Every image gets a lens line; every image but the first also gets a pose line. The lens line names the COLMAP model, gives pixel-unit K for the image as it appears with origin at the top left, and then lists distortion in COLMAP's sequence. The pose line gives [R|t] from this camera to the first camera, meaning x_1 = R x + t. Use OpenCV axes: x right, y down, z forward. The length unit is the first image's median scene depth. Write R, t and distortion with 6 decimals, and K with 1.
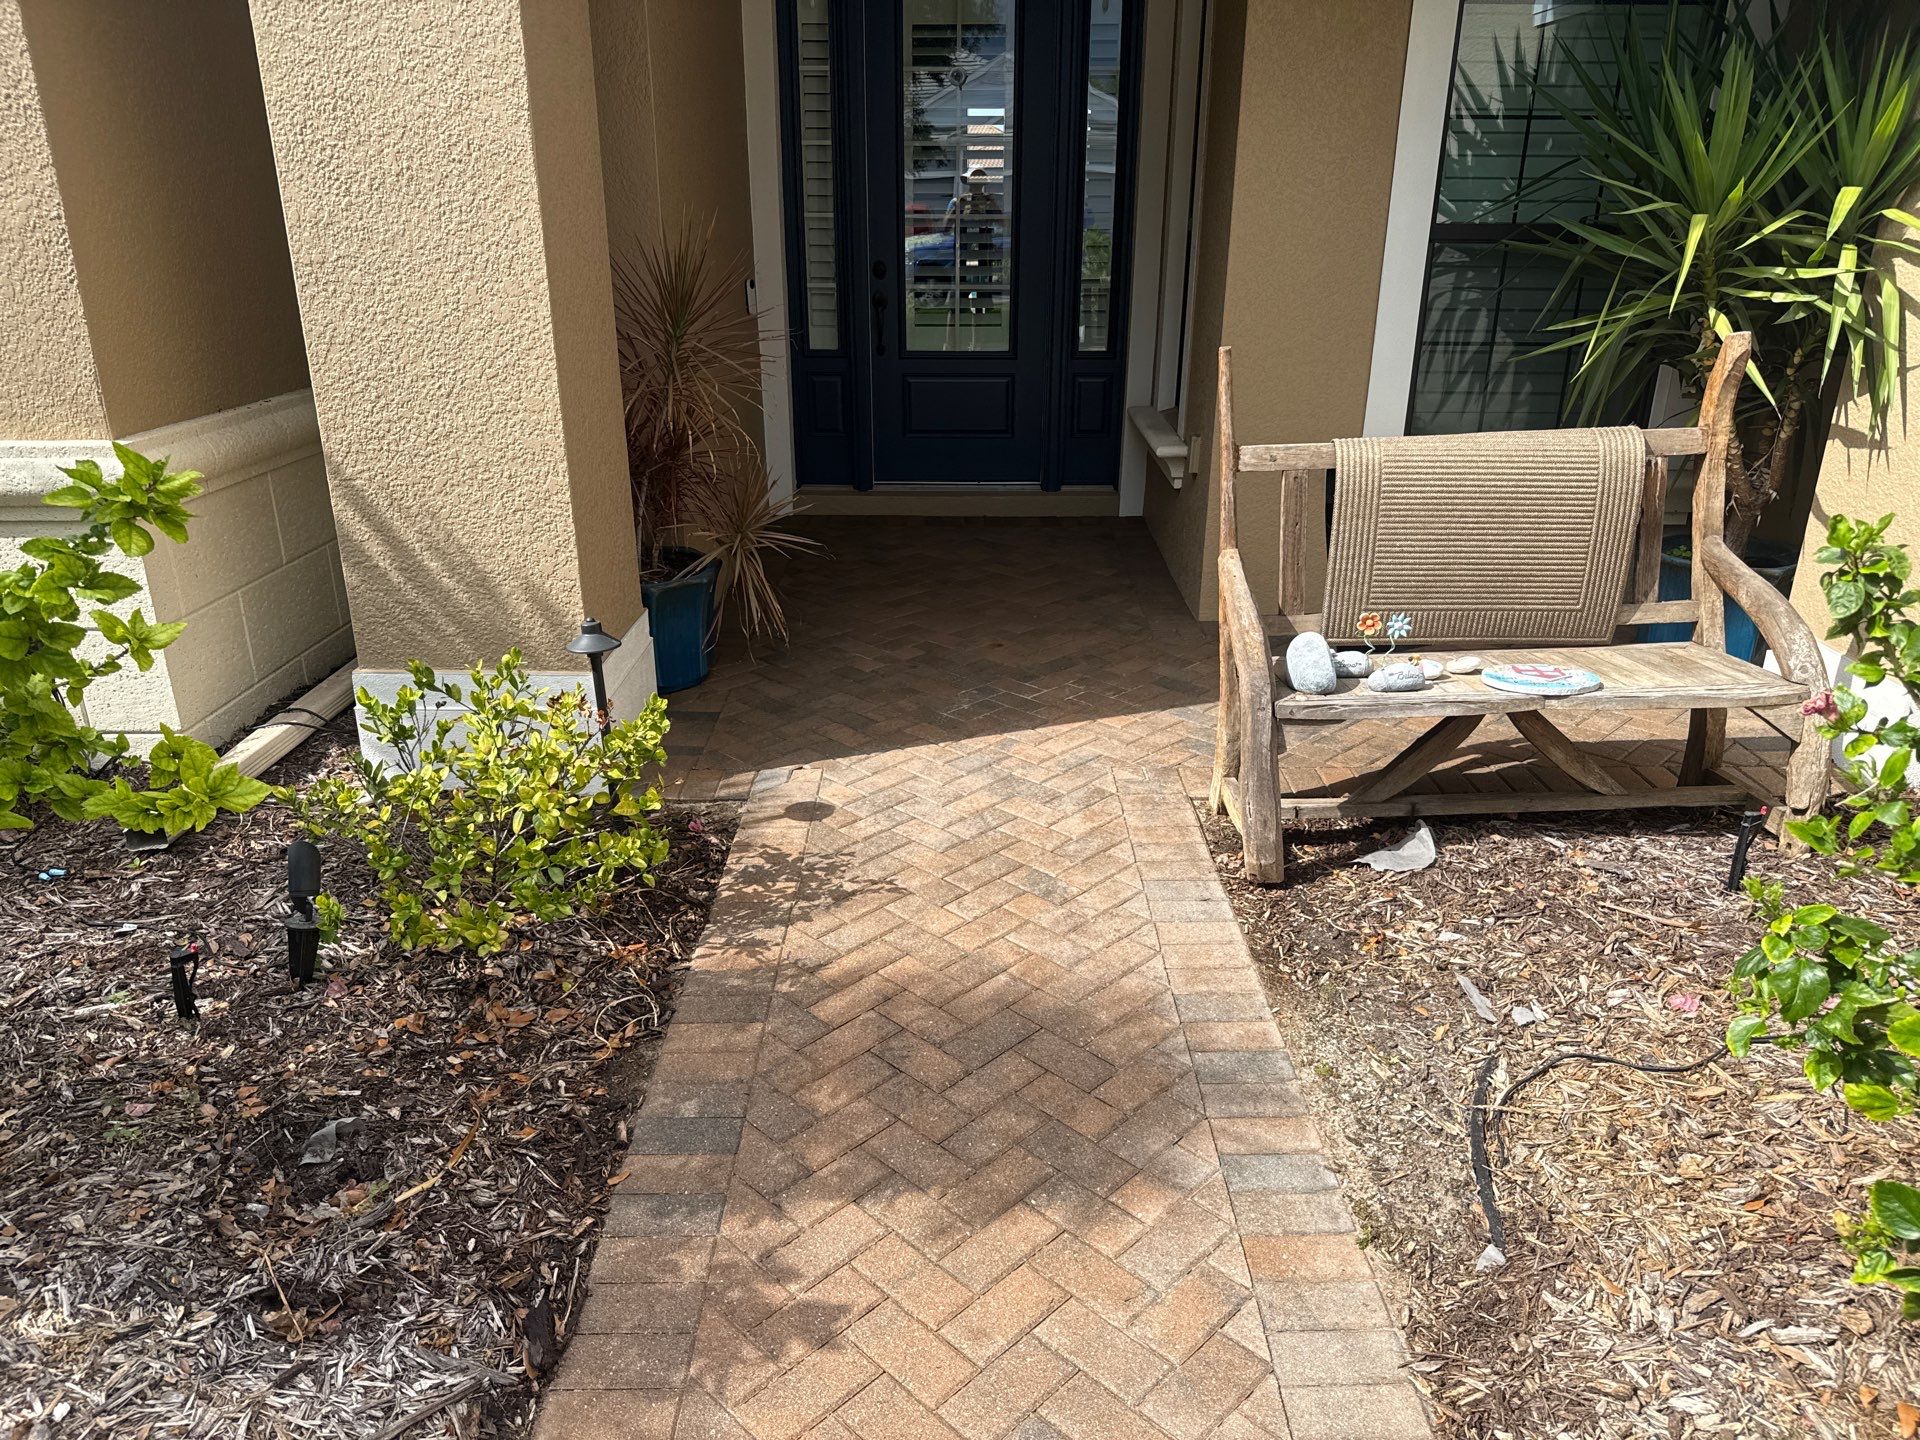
lens RADIAL K [[1353.1, 0, 960.0], [0, 1353.1, 720.0], [0, 0, 1]] dist [0.001123, 0.000386]
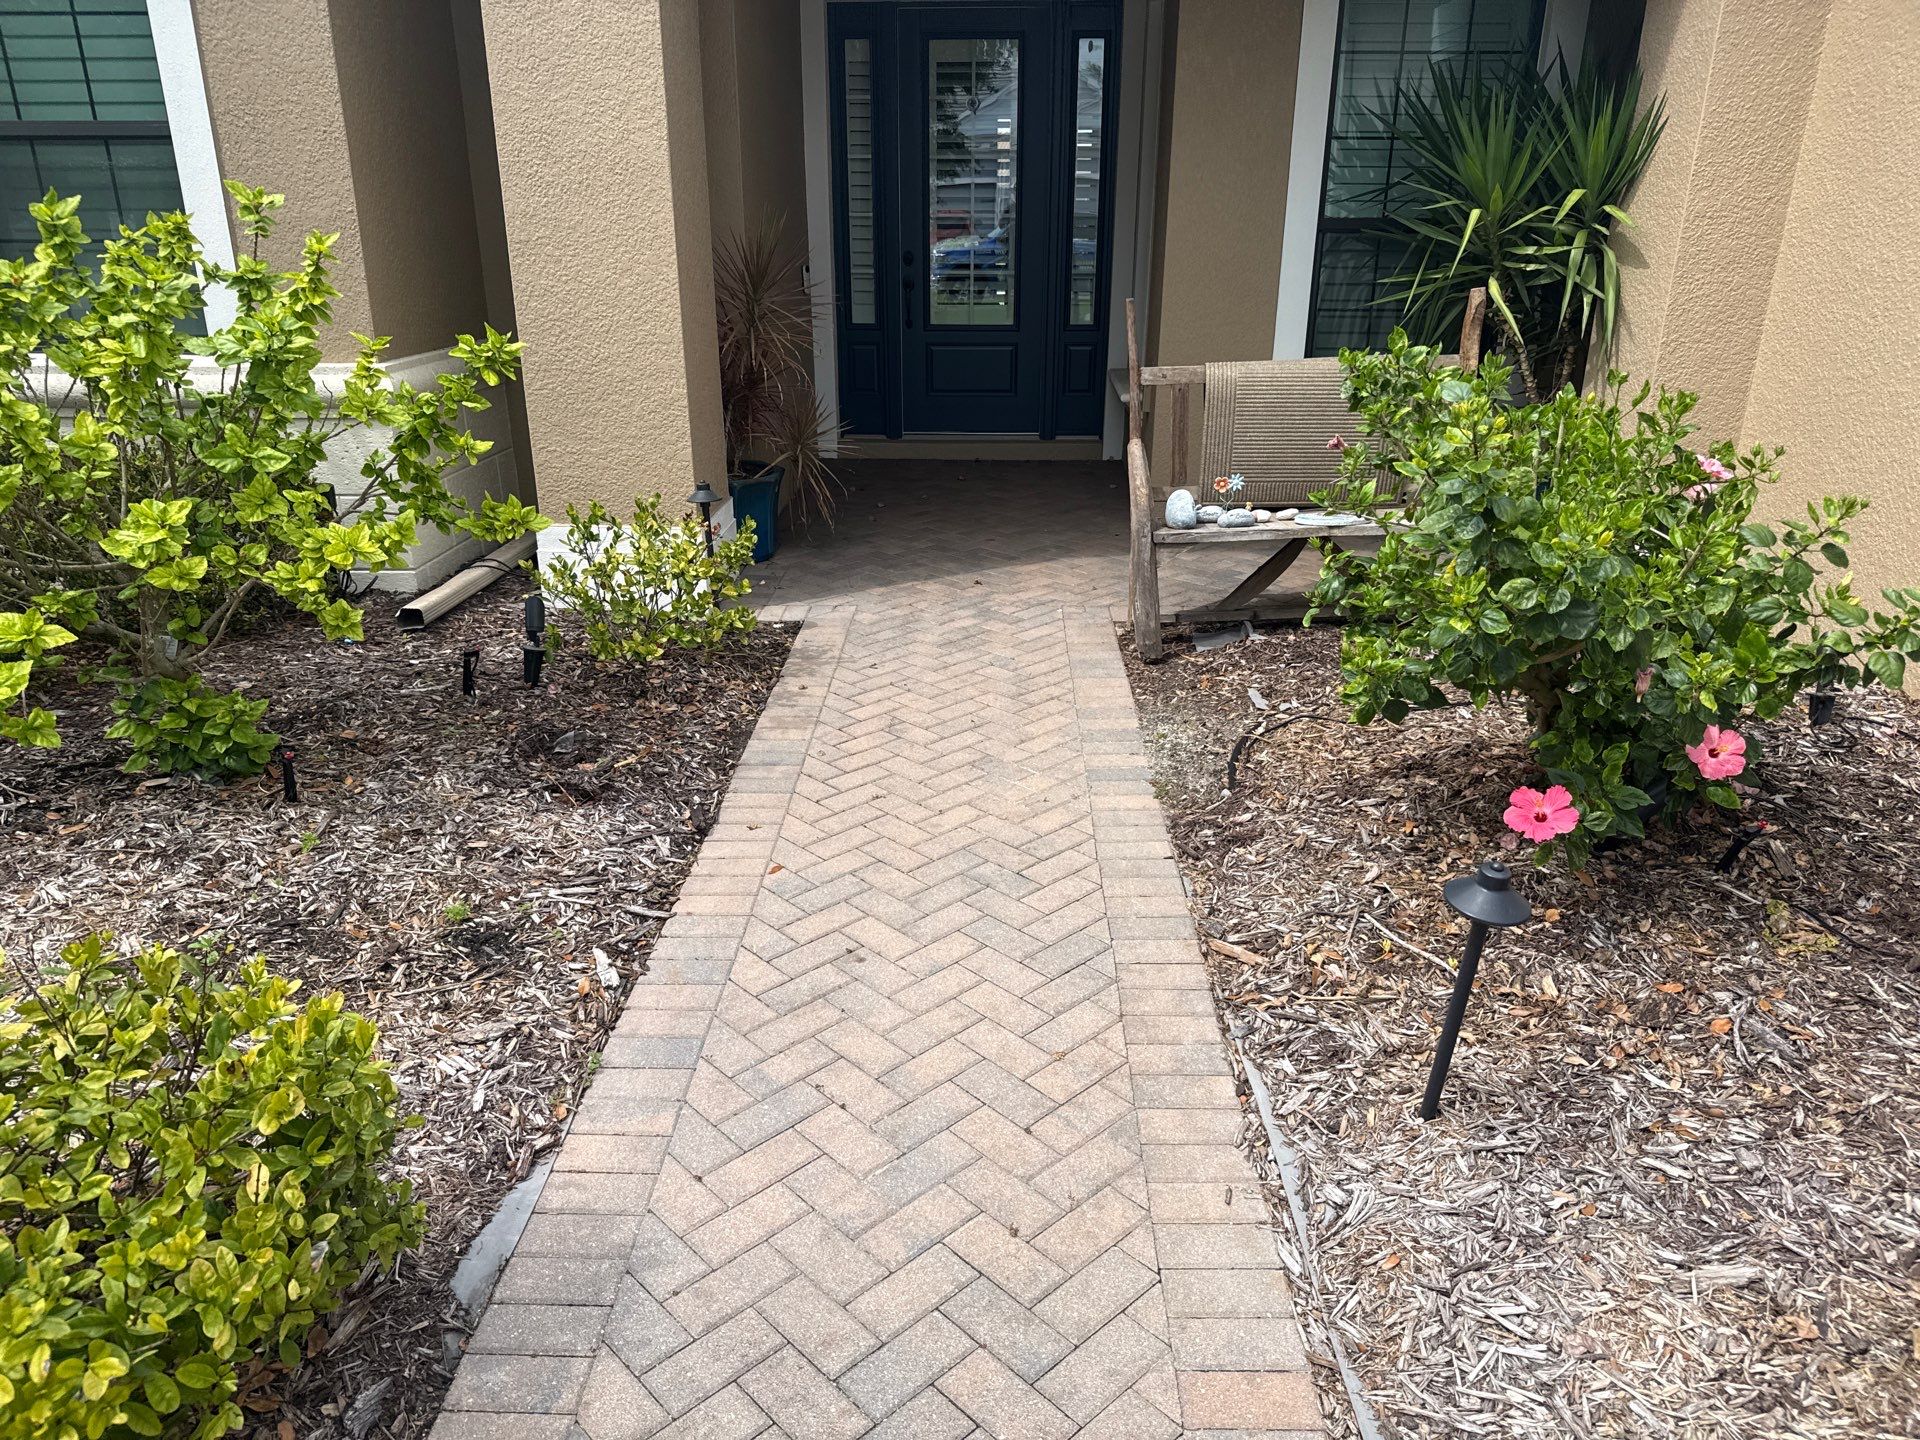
lens RADIAL K [[1345.0, 0, 955.2], [0, 1345.0, 723.1], [0, 0, 1]] dist [0.032244, -0.041104]
pose [[0.999355, 0.011821, -0.033915, 0.052774], [-0.011818, 0.999930, 0.000287, 0.165220], [0.033916, 0.000114, 0.999425, -0.419959]]
